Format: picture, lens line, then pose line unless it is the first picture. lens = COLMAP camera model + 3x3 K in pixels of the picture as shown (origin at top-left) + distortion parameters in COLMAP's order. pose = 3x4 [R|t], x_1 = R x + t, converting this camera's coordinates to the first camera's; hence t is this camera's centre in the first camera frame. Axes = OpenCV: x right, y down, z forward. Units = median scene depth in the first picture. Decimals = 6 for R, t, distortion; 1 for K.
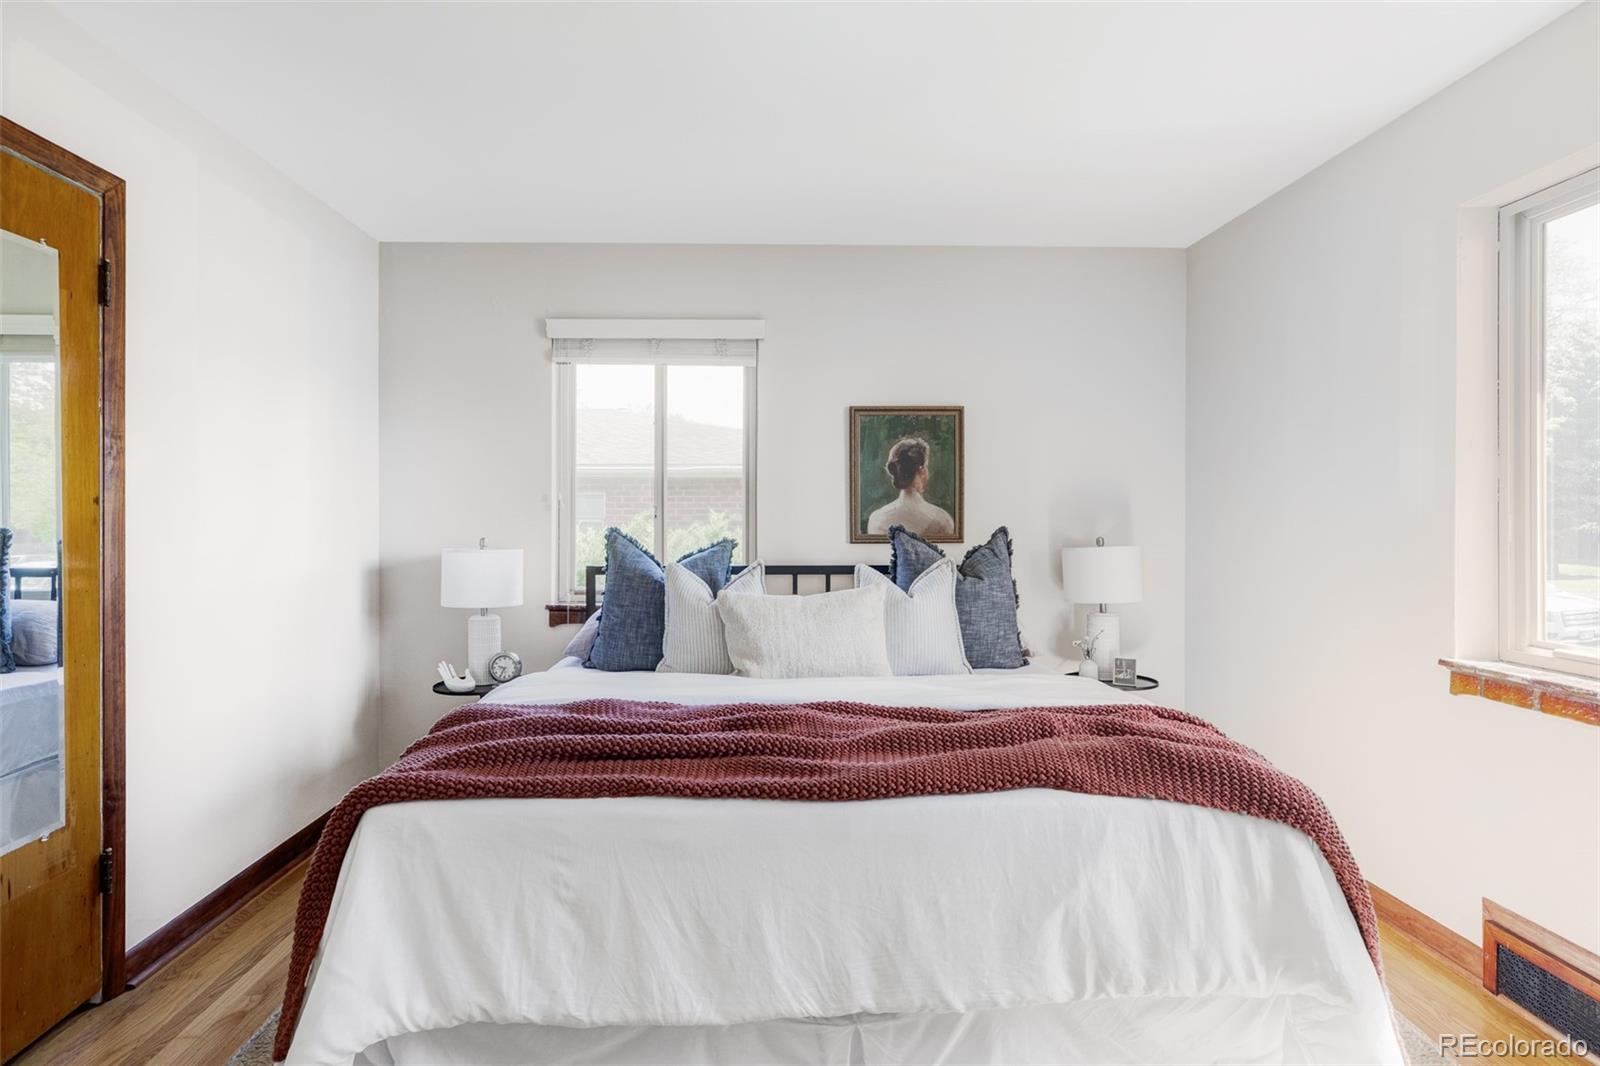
lens RADIAL K [[894.5, 0, 797.4], [0, 894.5, 519.7], [0, 0, 1]] dist [0.015837, 0.000249]
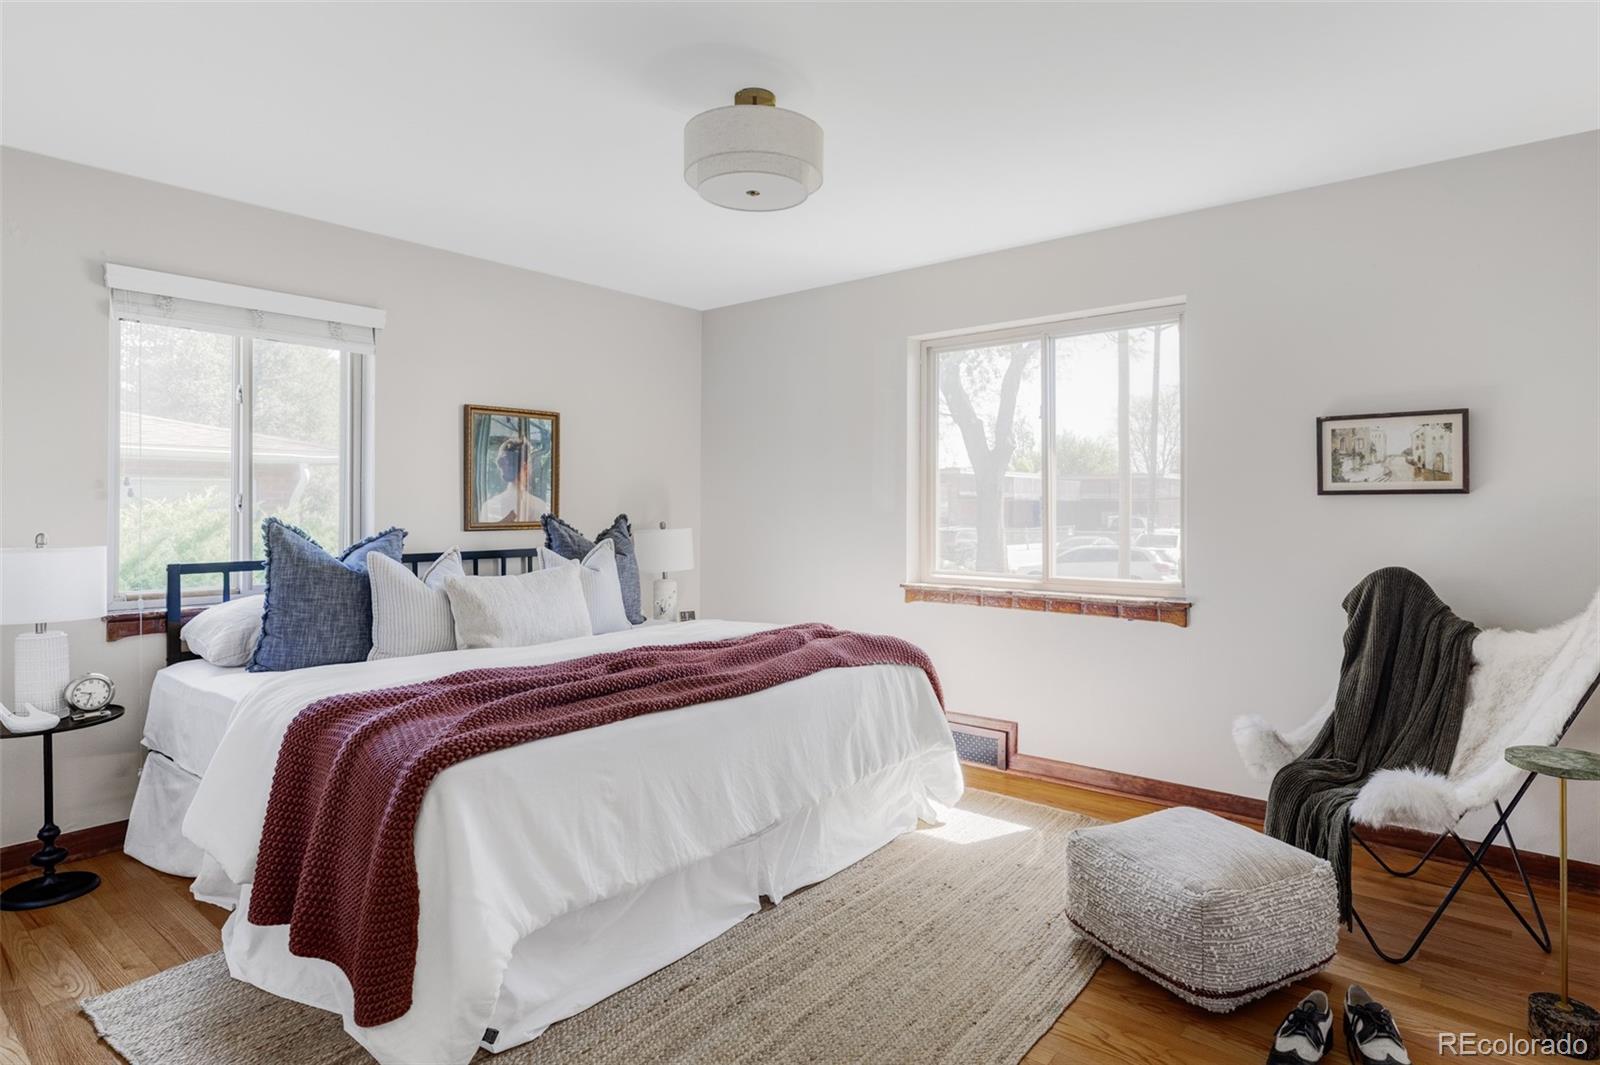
lens RADIAL K [[924.2, 0, 805.7], [0, 924.2, 528.9], [0, 0, 1]] dist [0.015699, 0.000352]
pose [[0.641025, -0.018928, 0.767287, -0.639457], [0.004595, 0.999773, 0.020824, 0.002724], [-0.767506, -0.009823, 0.640966, -0.039195]]
